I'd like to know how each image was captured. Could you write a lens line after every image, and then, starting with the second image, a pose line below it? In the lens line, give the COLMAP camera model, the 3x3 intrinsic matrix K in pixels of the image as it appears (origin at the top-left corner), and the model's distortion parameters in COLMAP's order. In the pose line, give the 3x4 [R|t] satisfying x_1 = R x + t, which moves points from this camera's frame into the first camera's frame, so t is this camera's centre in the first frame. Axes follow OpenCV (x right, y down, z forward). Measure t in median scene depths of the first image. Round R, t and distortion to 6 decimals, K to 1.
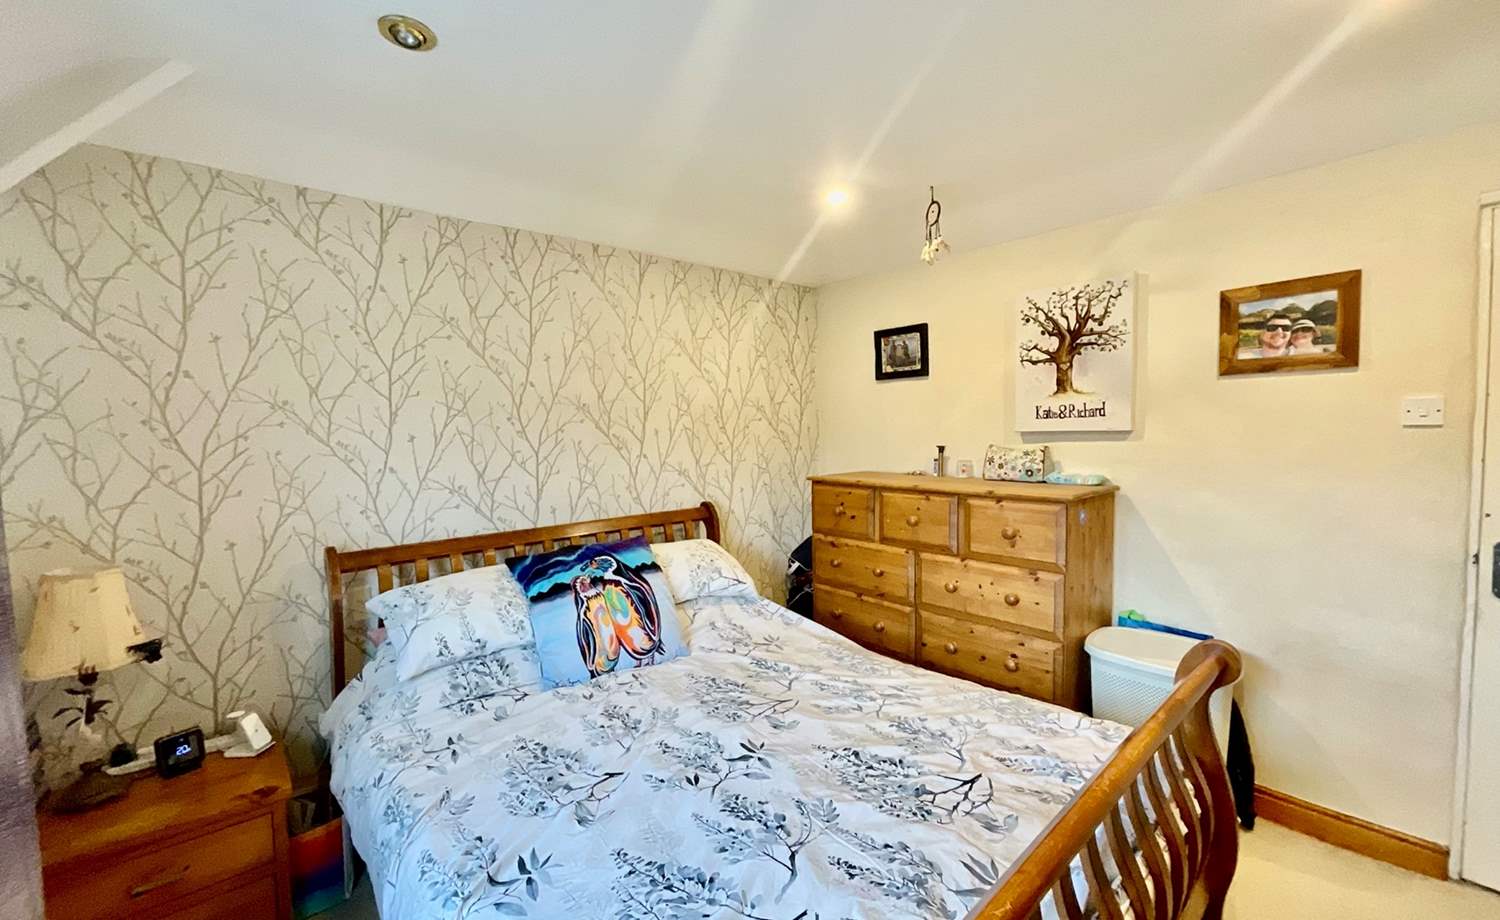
lens RADIAL K [[612.1, 0, 750.0], [0, 612.1, 460.0], [0, 0, 1]] dist [-0.001217, 0.000255]
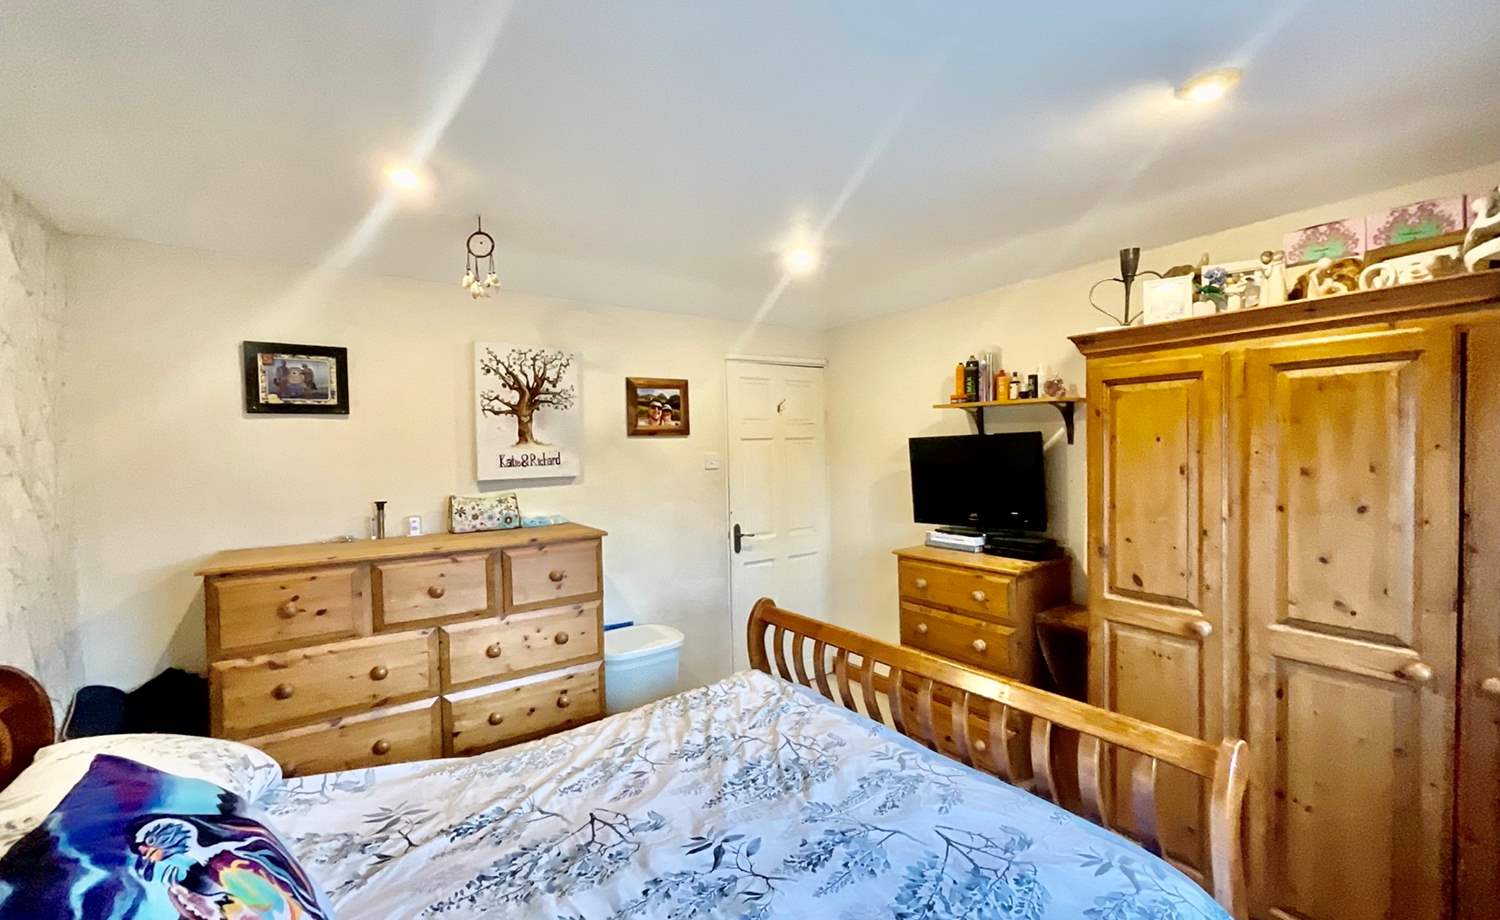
lens RADIAL K [[612.1, 0, 750.0], [0, 612.1, 460.0], [0, 0, 1]] dist [-0.001217, 0.000255]
pose [[0.097753, 0.000788, 0.995210, -0.555281], [0.072801, 0.997315, -0.007940, -0.043809], [-0.992544, 0.073229, 0.097434, 0.518003]]
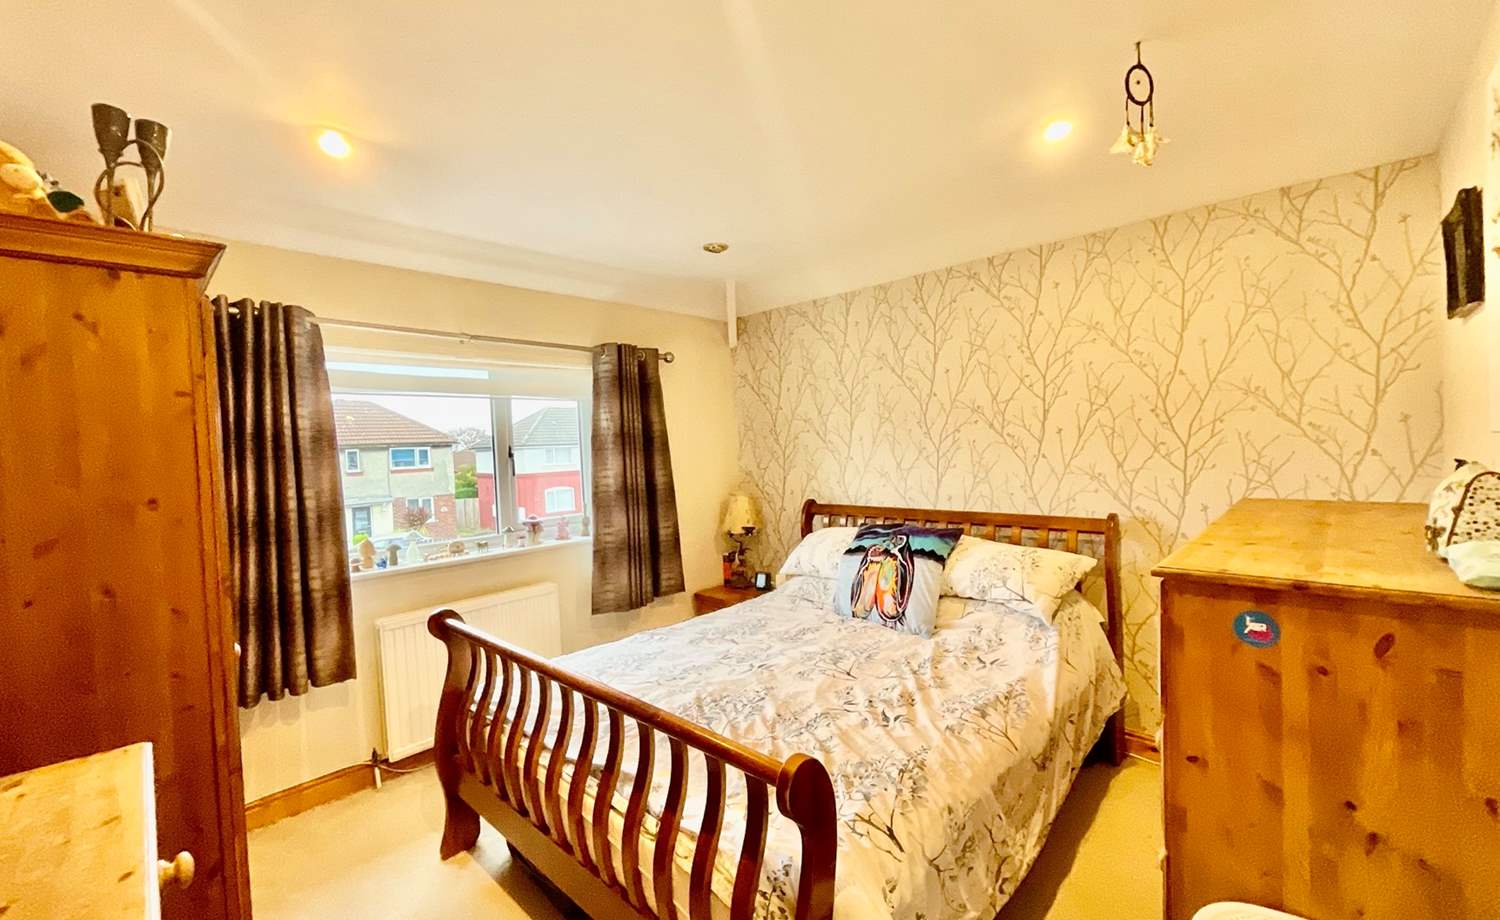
lens RADIAL K [[600.9, 0, 744.0], [0, 600.9, 463.0], [0, 0, 1]] dist [-0.000714, -0.000044]
pose [[0.084043, 0.052988, -0.995052, 0.864905], [-0.016370, 0.998524, 0.051790, -0.043173], [0.996328, 0.011937, 0.084787, 0.535286]]
